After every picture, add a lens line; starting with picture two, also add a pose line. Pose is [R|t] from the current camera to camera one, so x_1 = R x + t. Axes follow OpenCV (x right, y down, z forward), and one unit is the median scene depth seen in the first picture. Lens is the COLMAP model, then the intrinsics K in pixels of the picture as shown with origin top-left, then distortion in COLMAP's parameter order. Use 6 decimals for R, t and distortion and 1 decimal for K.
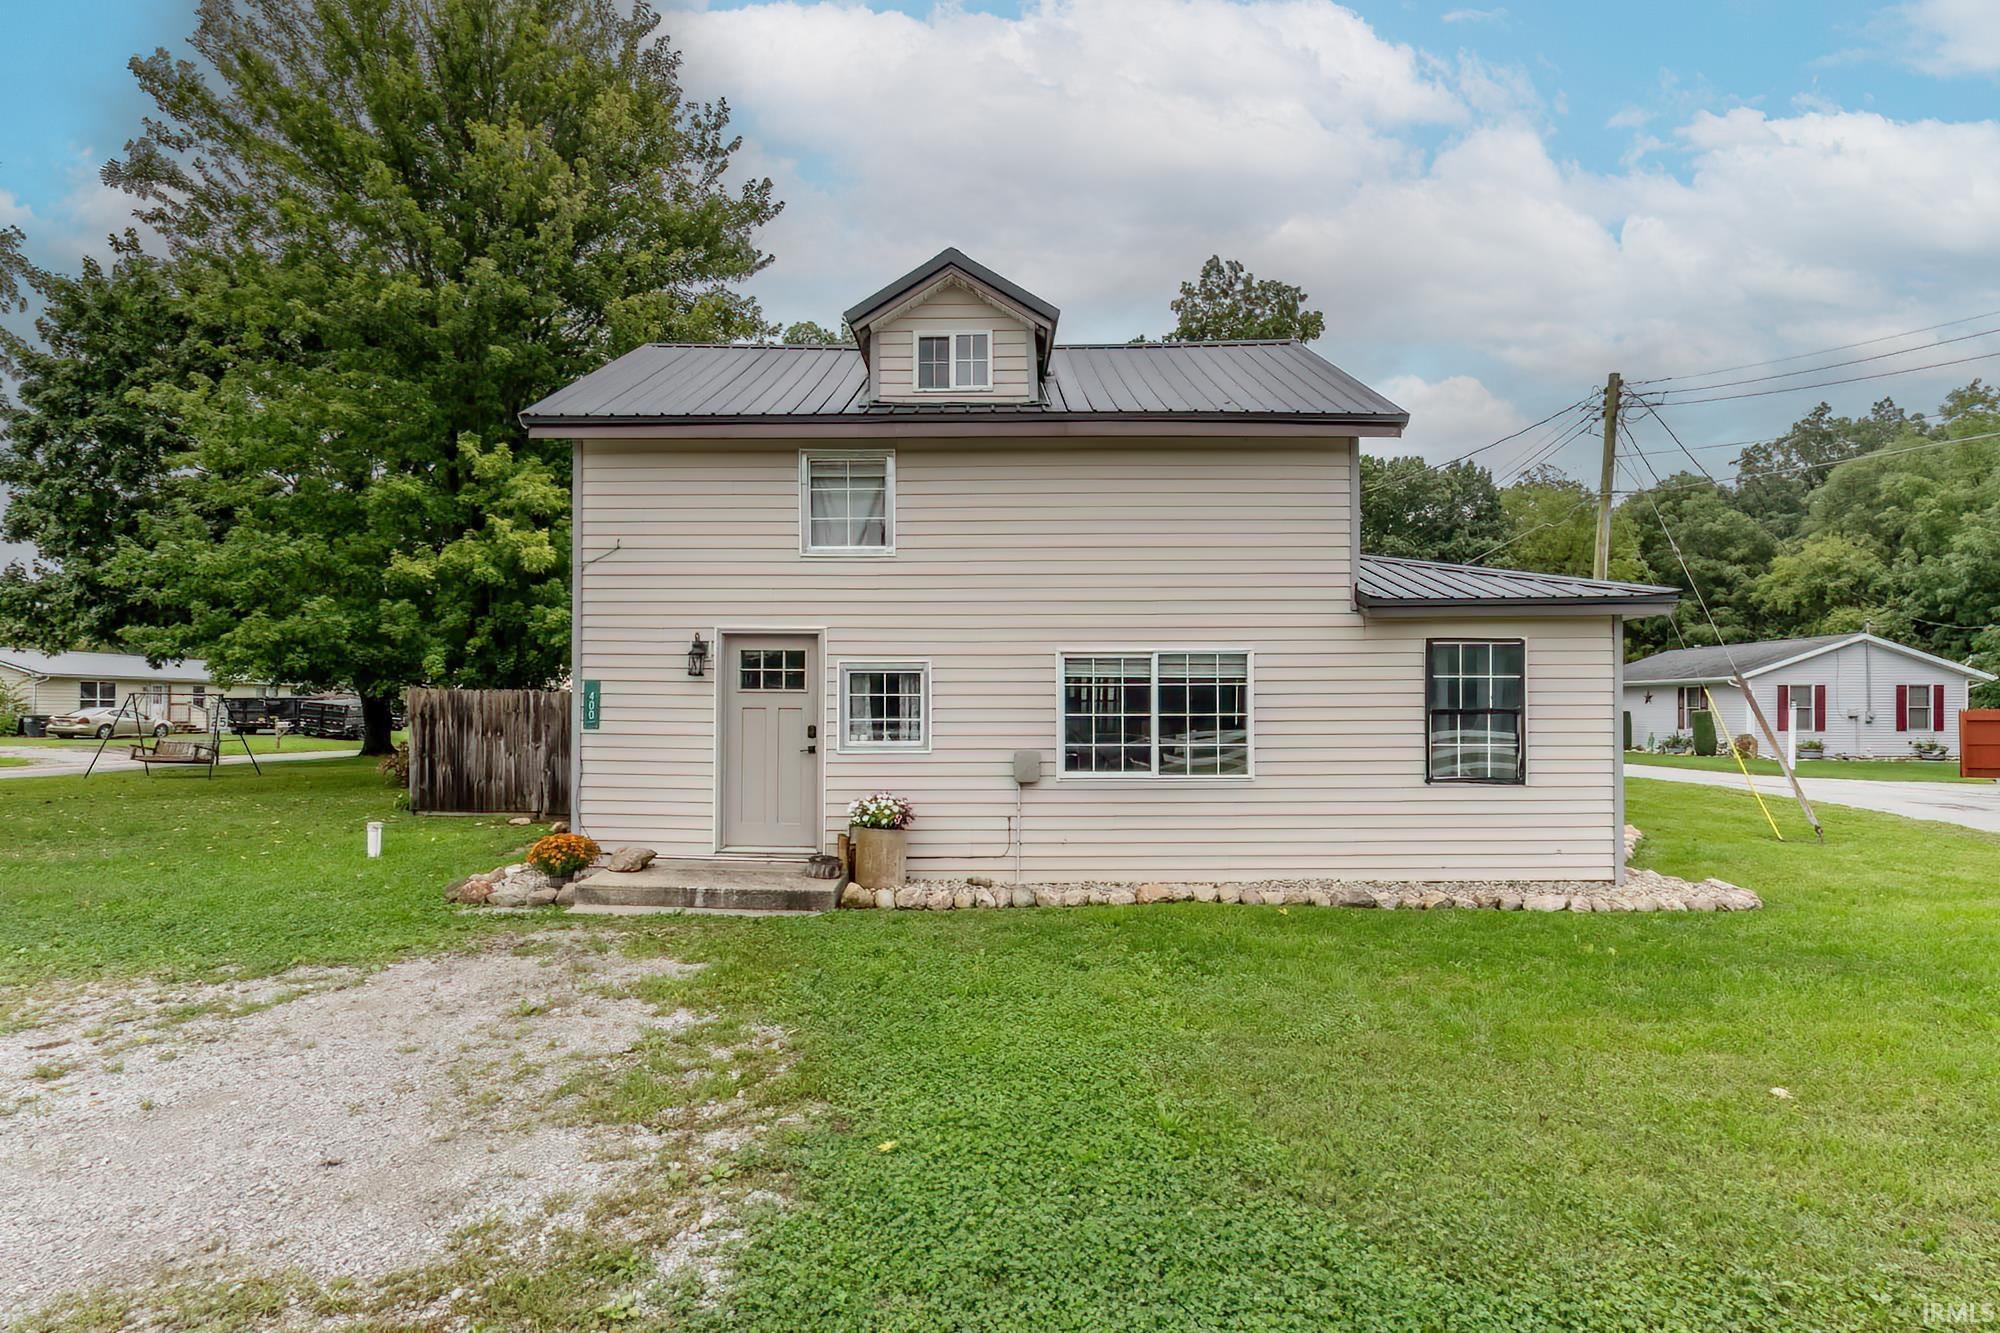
lens RADIAL K [[969.6, 0, 955.4], [0, 969.6, 713.9], [0, 0, 1]] dist [0.000605, -0.000100]
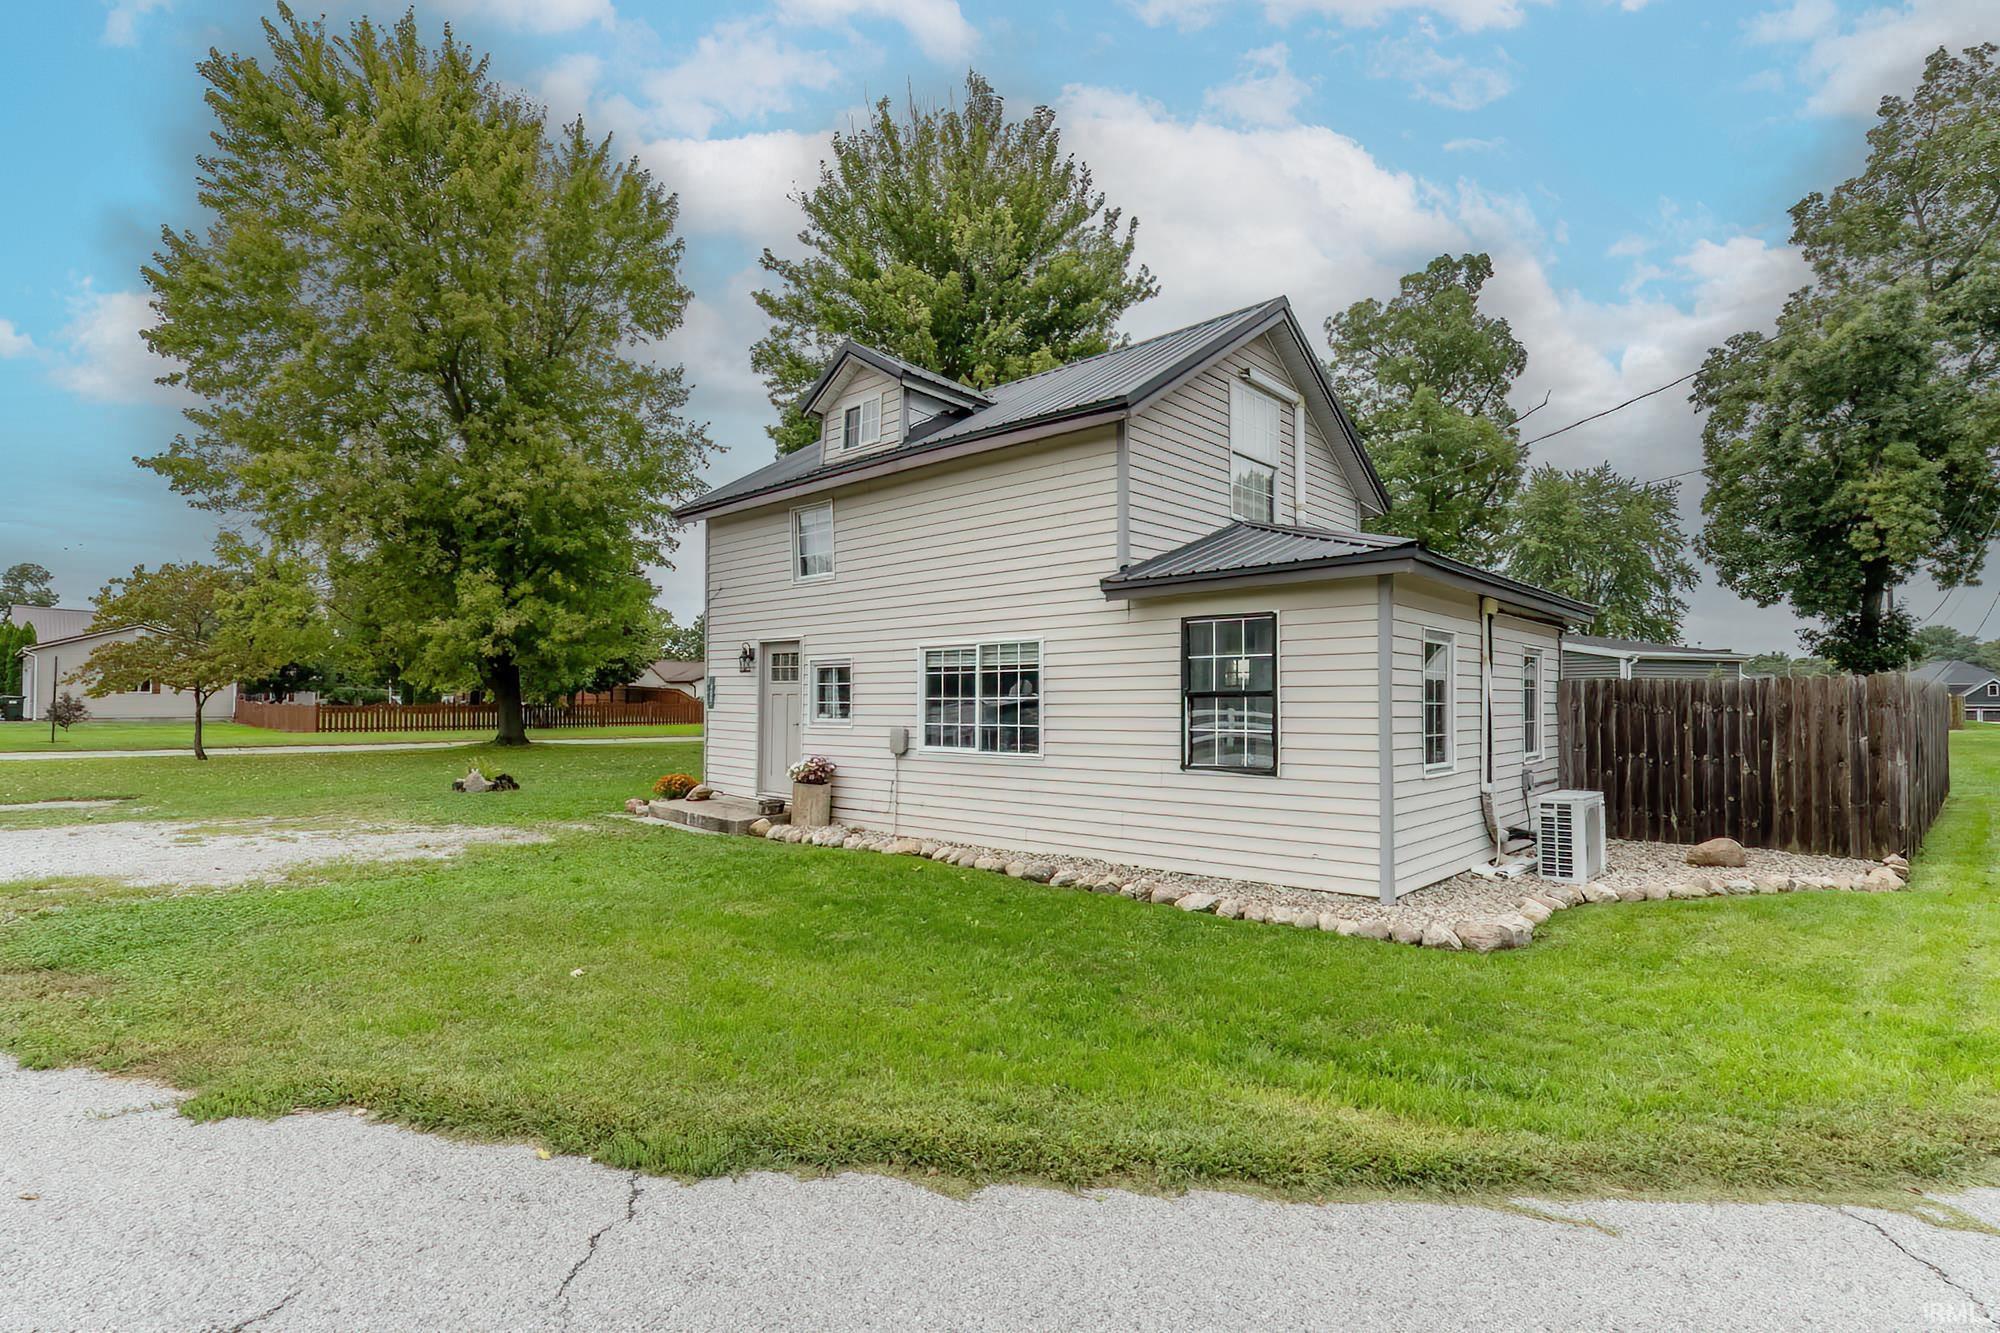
lens RADIAL K [[969.6, 0, 998.7], [0, 969.6, 684.2], [0, 0, 1]] dist [0.000605, -0.000100]
pose [[0.746713, -0.012226, -0.665034, 0.982106], [-0.001260, 0.999803, -0.019796, 0.006990], [0.665145, 0.015620, 0.746551, 0.163838]]
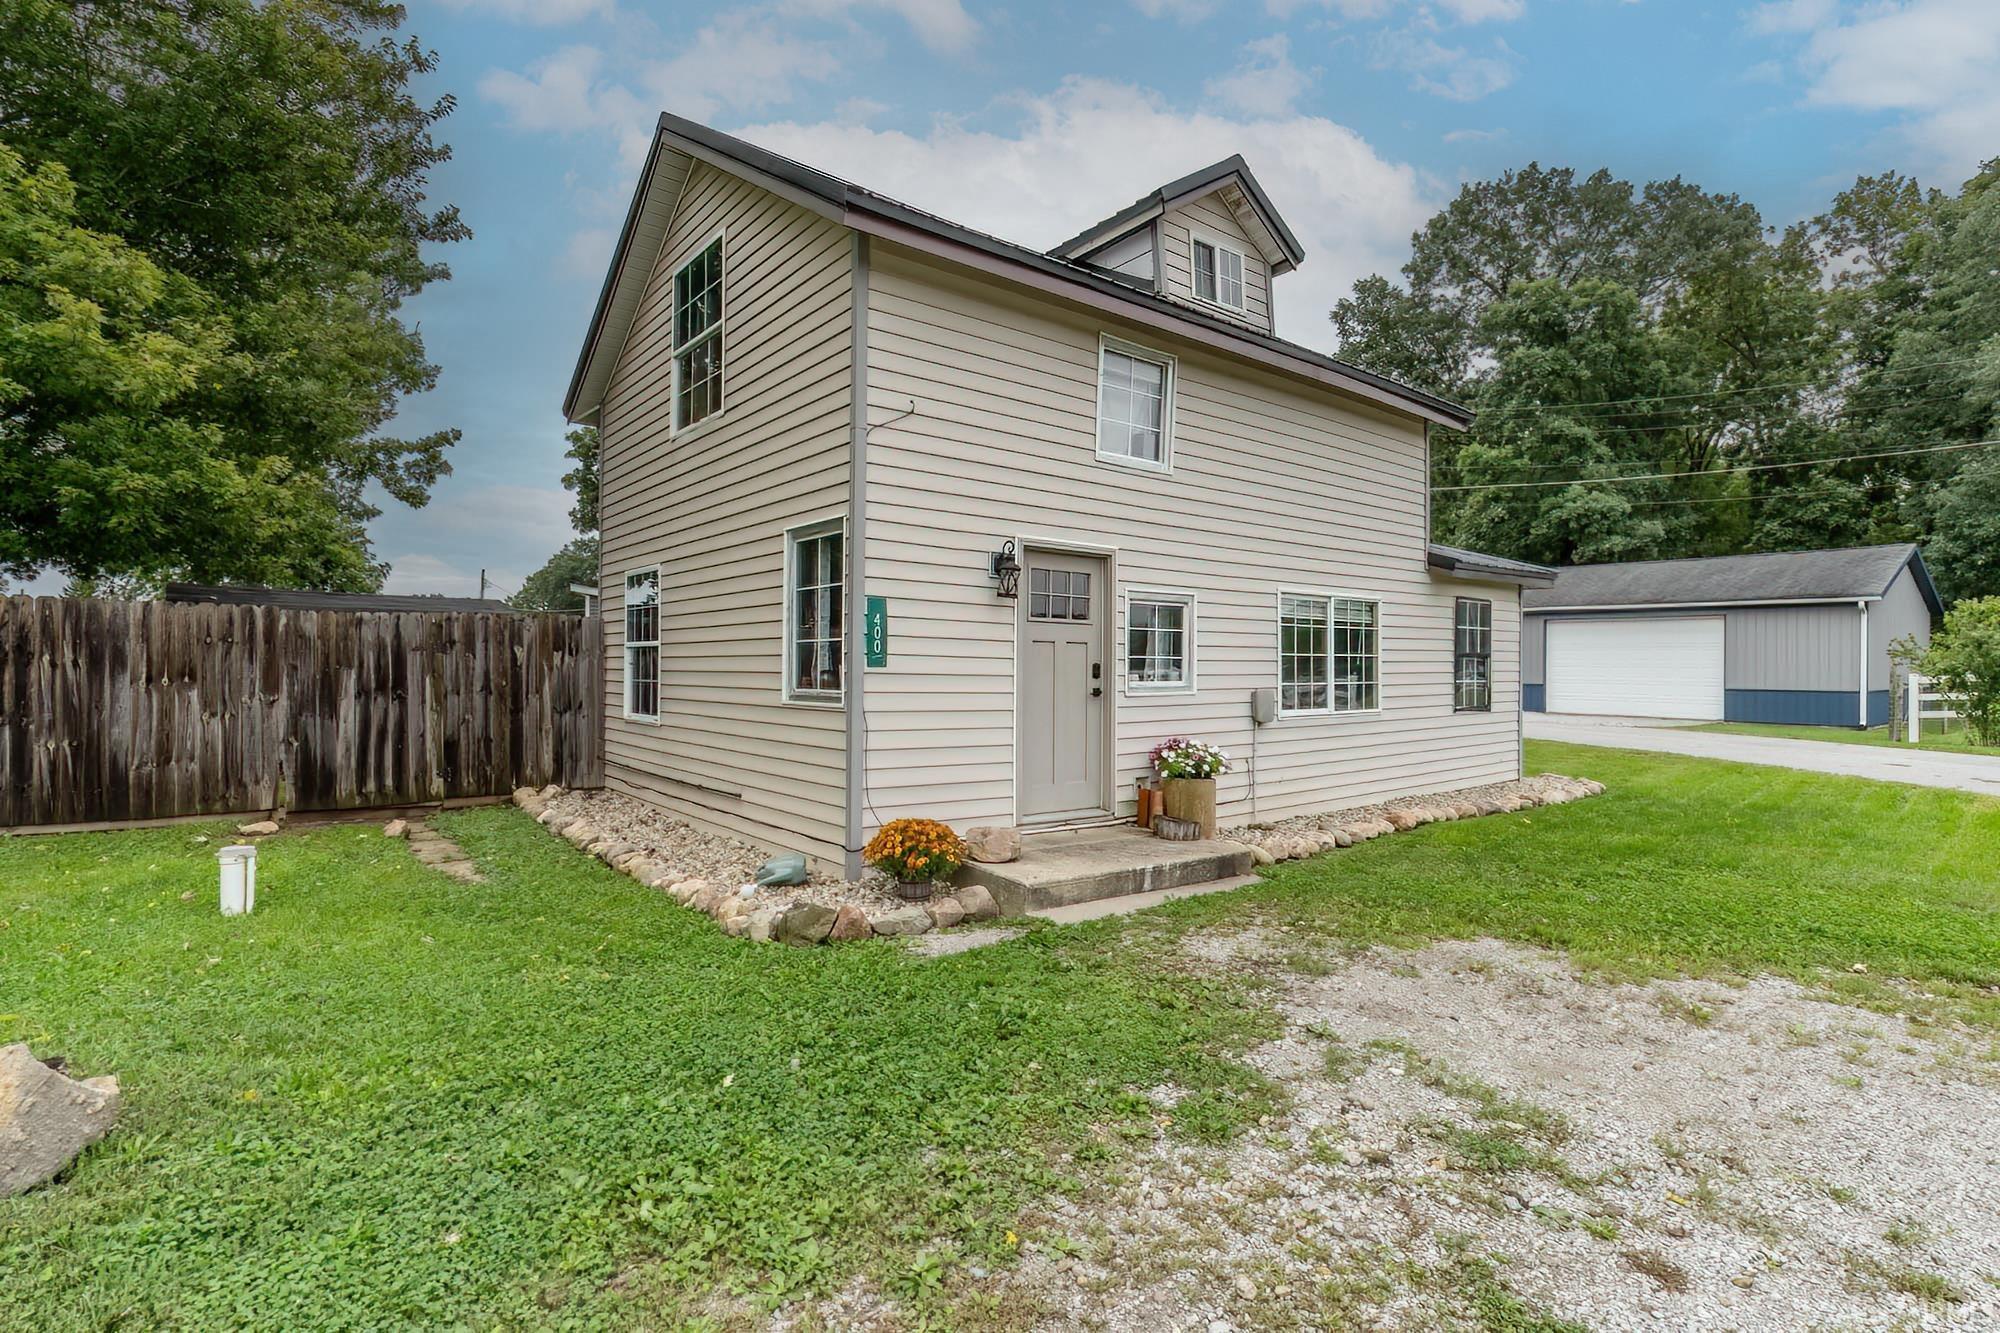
lens RADIAL K [[969.6, 0, 997.0], [0, 969.6, 663.2], [0, 0, 1]] dist [0.000605, -0.000100]
pose [[0.768536, 0.005561, 0.639782, -0.760448], [-0.007041, 0.999975, -0.000234, 0.012582], [-0.639767, -0.004325, 0.768557, 0.414154]]
